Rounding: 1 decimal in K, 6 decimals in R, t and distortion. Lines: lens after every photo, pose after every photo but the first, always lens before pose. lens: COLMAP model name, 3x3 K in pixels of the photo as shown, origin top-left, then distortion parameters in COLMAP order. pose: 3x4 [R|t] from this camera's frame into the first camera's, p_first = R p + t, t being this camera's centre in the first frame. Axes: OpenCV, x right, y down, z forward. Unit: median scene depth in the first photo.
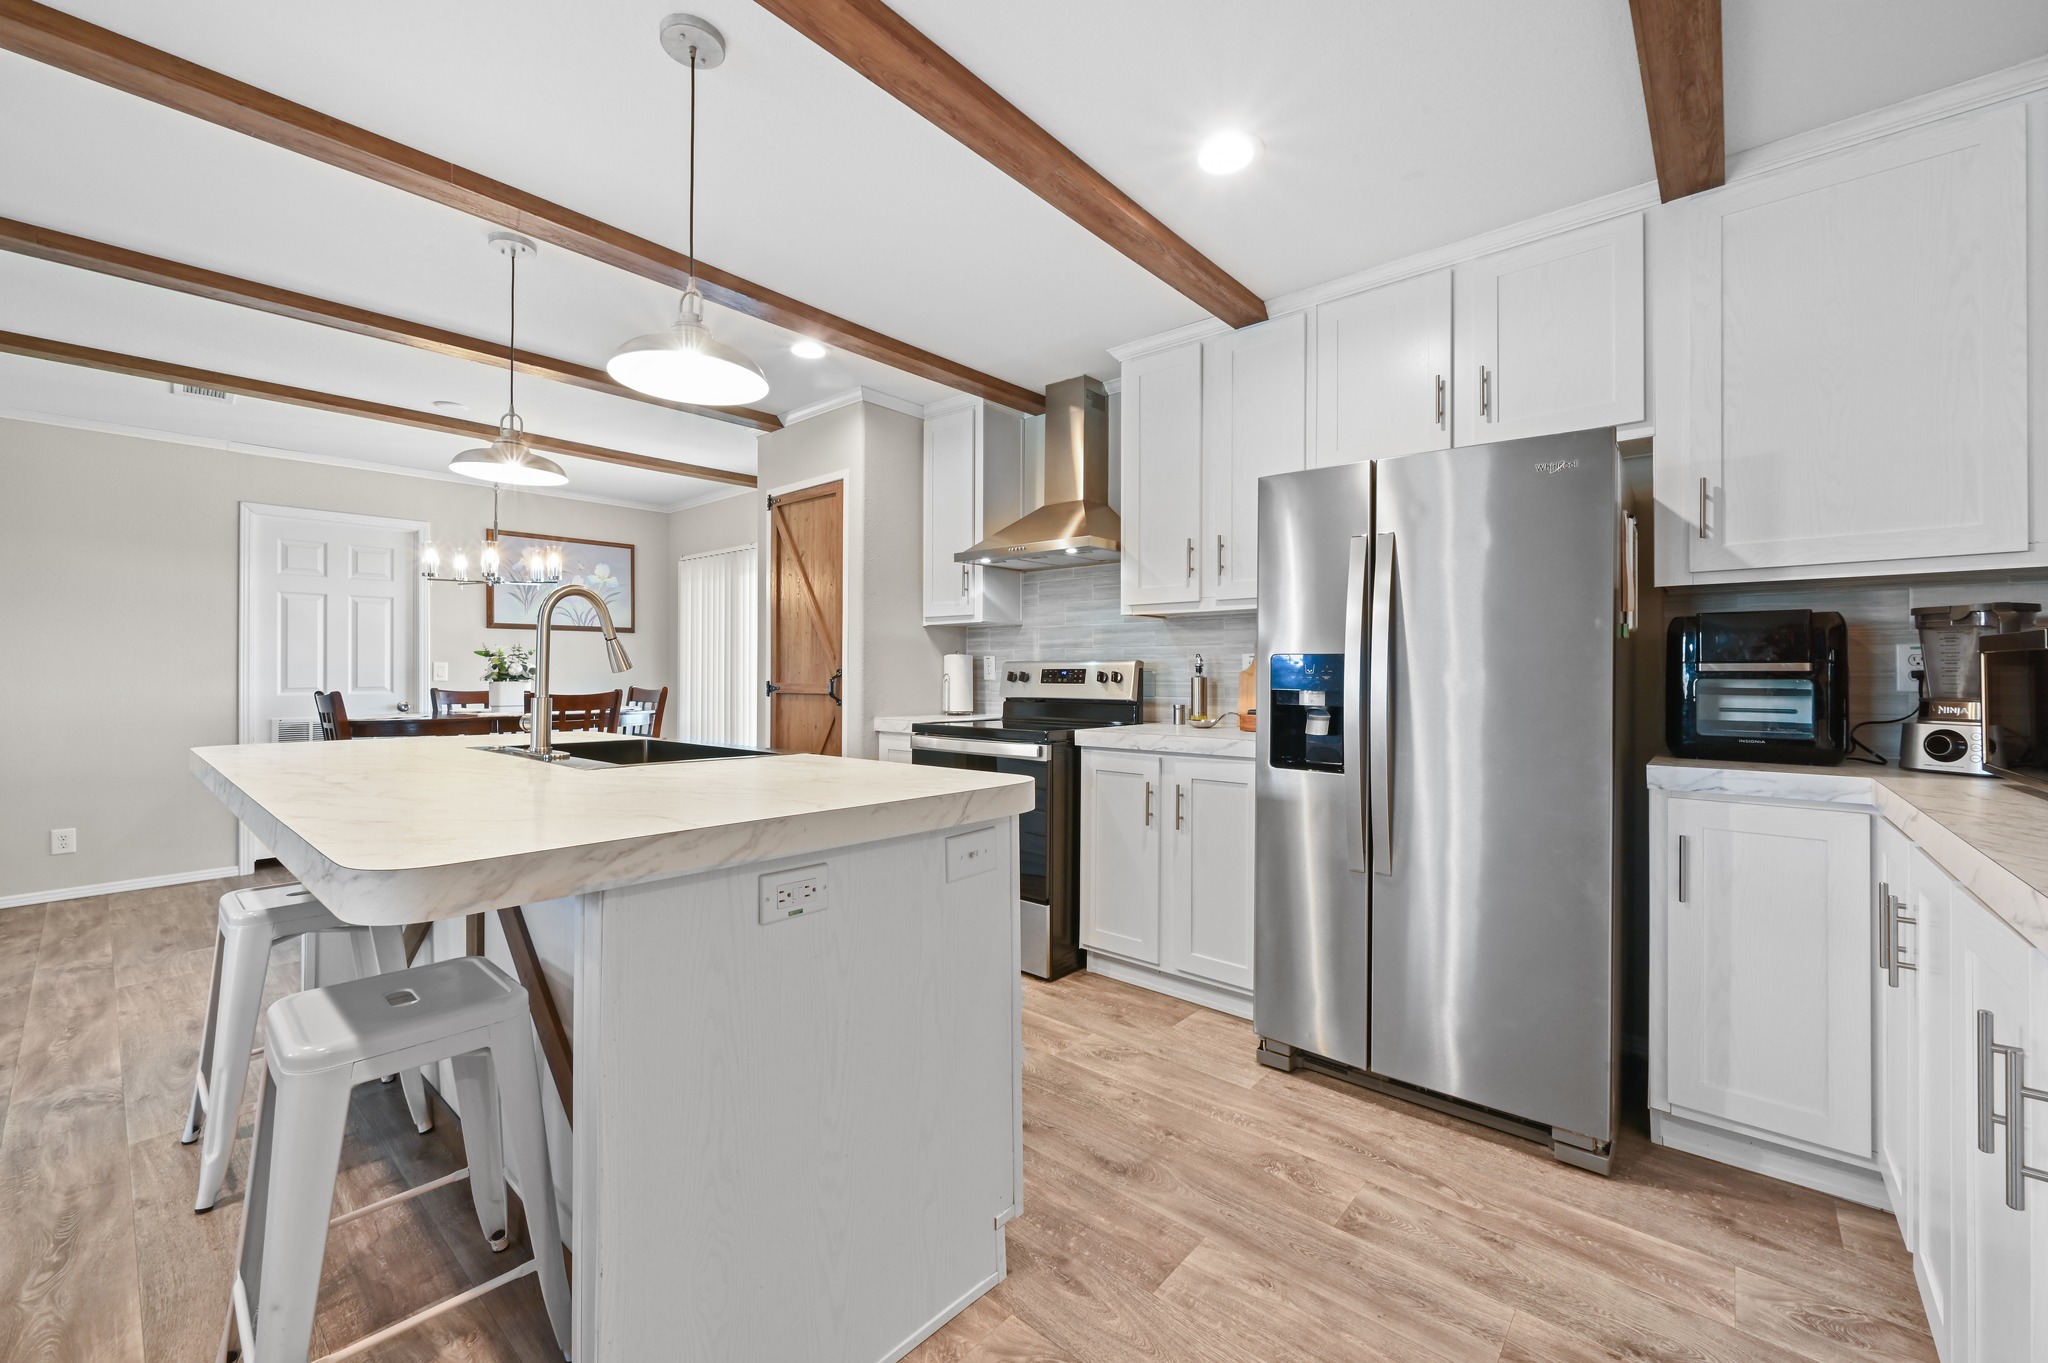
lens RADIAL K [[823.8, 0, 1016.7], [0, 823.8, 672.9], [0, 0, 1]] dist [0.003818, 0.000255]
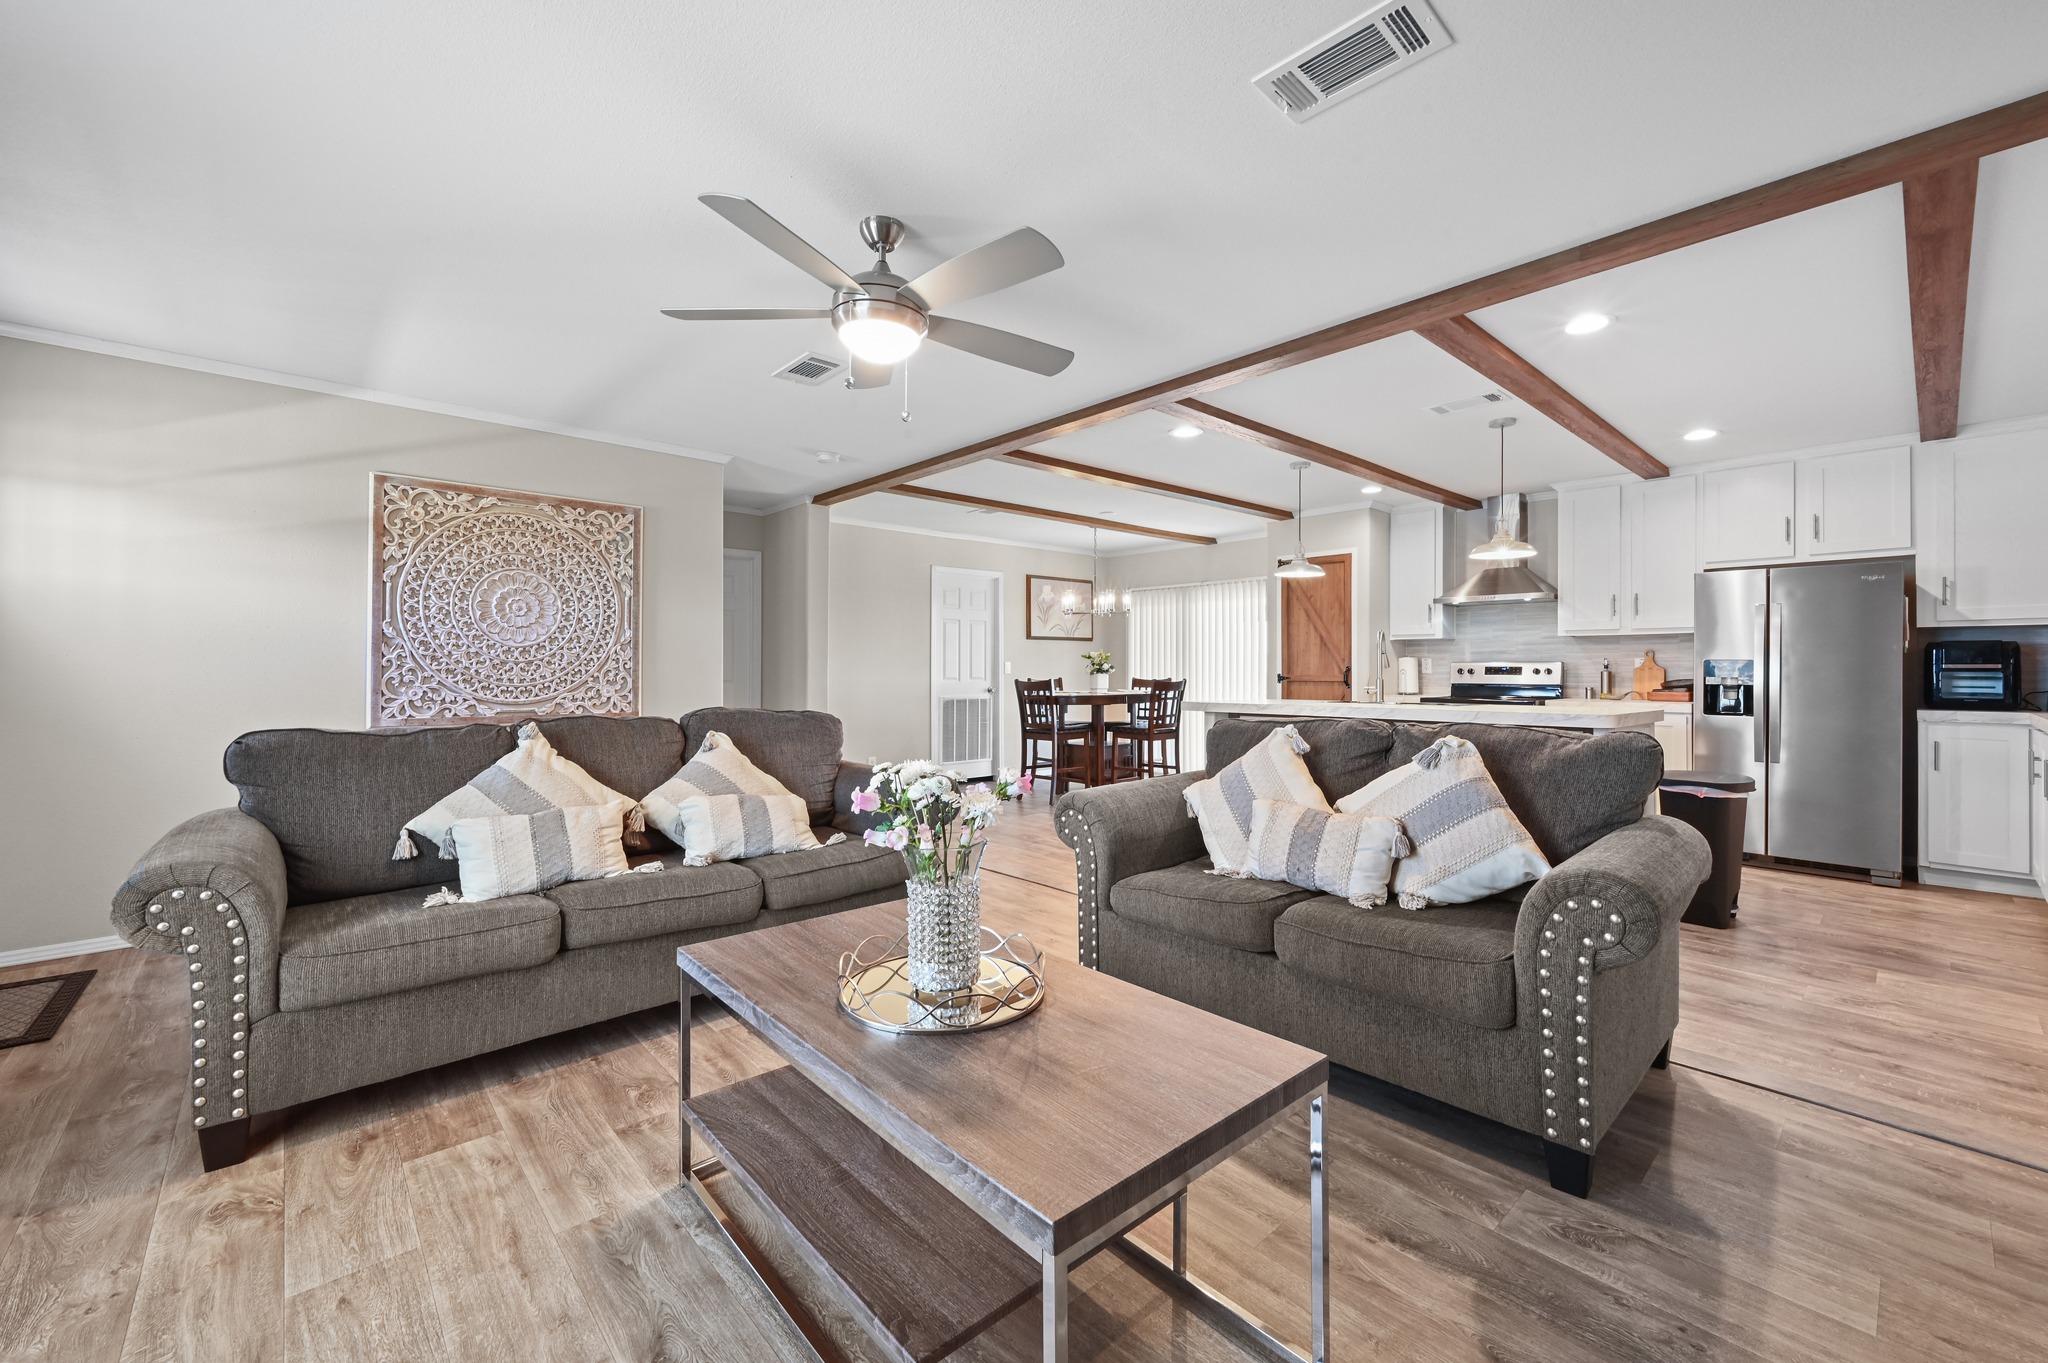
lens RADIAL K [[823.8, 0, 1016.7], [0, 823.8, 672.9], [0, 0, 1]] dist [0.003818, 0.000255]
pose [[0.994300, 0.000947, -0.106614, -1.230675], [-0.000365, 0.999985, 0.005479, -0.001174], [0.106617, -0.005408, 0.994285, -1.284240]]
